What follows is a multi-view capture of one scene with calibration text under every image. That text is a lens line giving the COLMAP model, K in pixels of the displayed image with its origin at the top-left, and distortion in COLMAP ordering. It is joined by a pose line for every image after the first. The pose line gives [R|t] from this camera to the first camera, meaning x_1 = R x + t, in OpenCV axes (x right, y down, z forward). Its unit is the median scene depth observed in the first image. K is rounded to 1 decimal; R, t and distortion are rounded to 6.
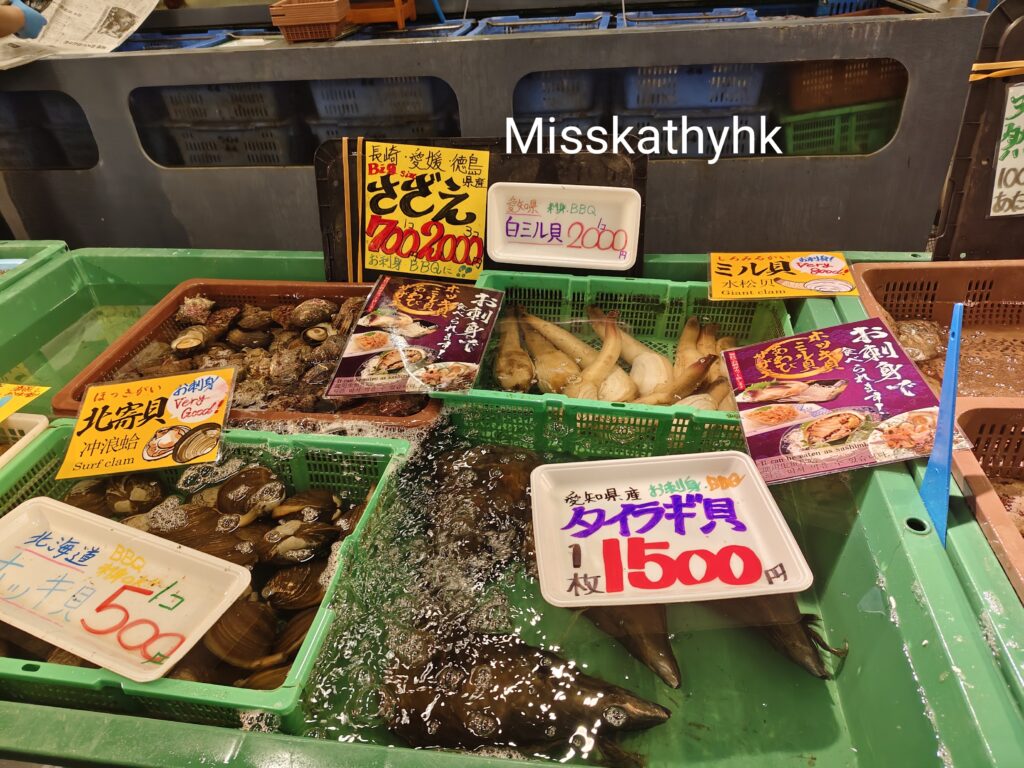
lens RADIAL K [[690.6, 0, 512.6], [0, 690.6, 387.4], [0, 0, 1]] dist [0.026980, -0.010276]
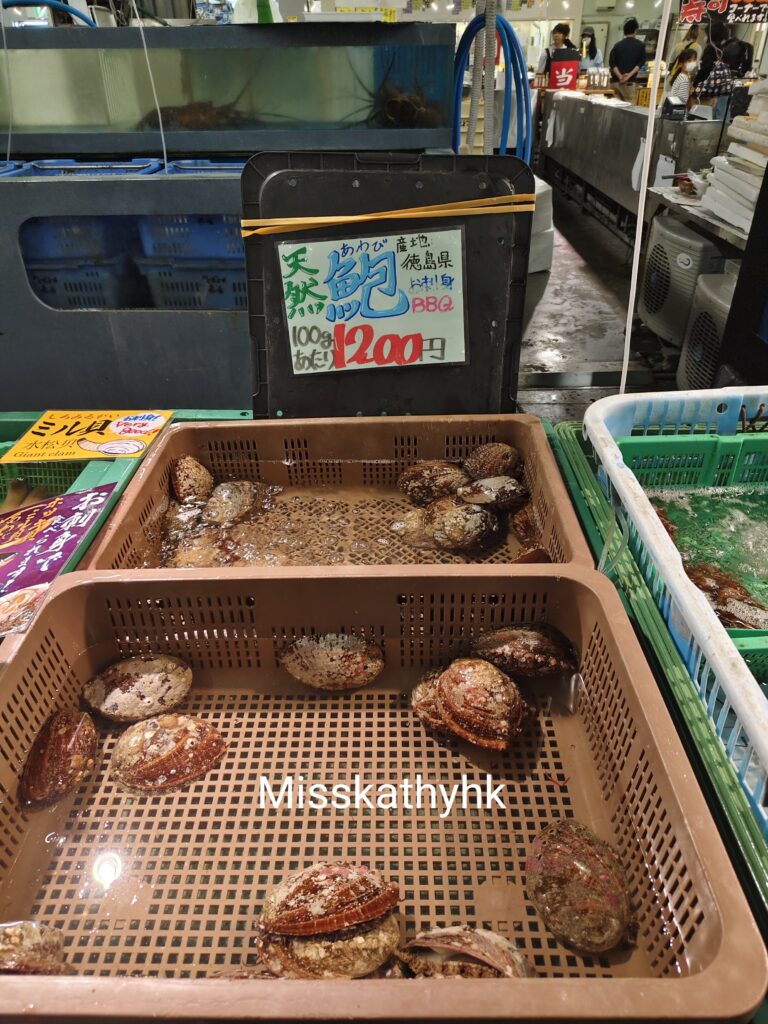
lens RADIAL K [[690.6, 0, 379.0], [0, 690.6, 511.7], [0, 0, 1]] dist [0.026980, -0.010276]
pose [[0.993776, -0.023808, 0.108823, 0.675761], [0.026913, 0.999269, -0.027154, -0.021599], [-0.108097, 0.029914, 0.993690, 0.023735]]
